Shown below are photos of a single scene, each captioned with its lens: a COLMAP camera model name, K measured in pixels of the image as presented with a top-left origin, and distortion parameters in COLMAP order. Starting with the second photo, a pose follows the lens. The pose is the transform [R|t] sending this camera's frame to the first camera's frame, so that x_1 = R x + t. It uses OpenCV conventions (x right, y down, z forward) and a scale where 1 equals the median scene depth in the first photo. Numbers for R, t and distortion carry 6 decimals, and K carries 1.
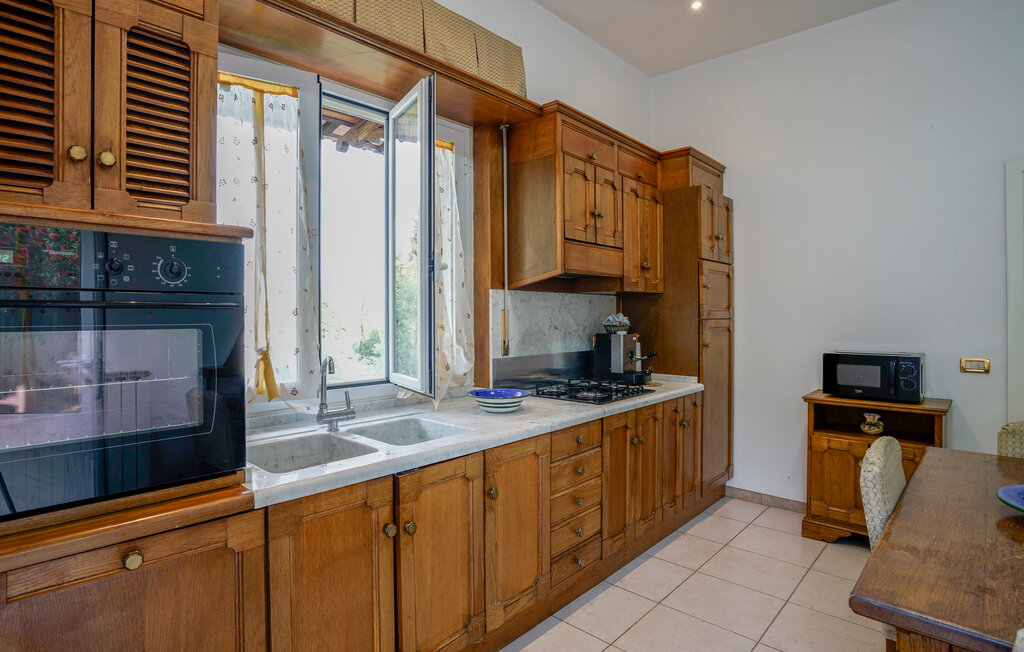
lens RADIAL K [[506.0, 0, 511.5], [0, 506.0, 316.4], [0, 0, 1]] dist [-0.051709, 0.000219]
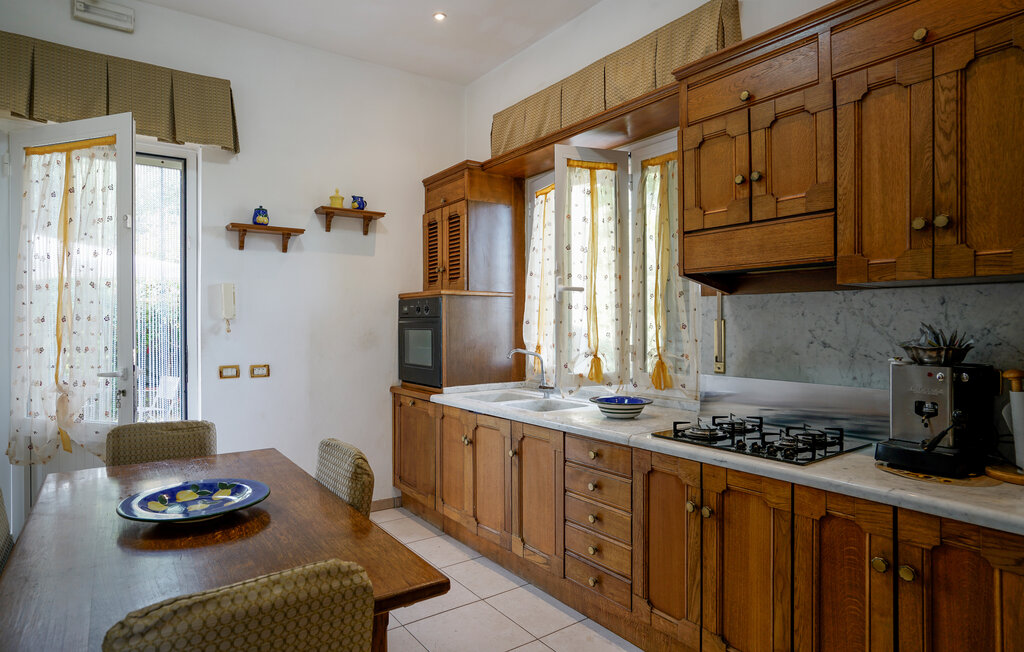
lens RADIAL K [[583.9, 0, 512.0], [0, 583.9, 326.0], [0, 0, 1]] dist [0.001499, 0.000420]
pose [[-0.170318, 0.006365, -0.985369, 1.000918], [-0.000037, 0.999979, 0.006466, -0.008086], [0.985389, 0.001138, -0.170314, 0.812534]]
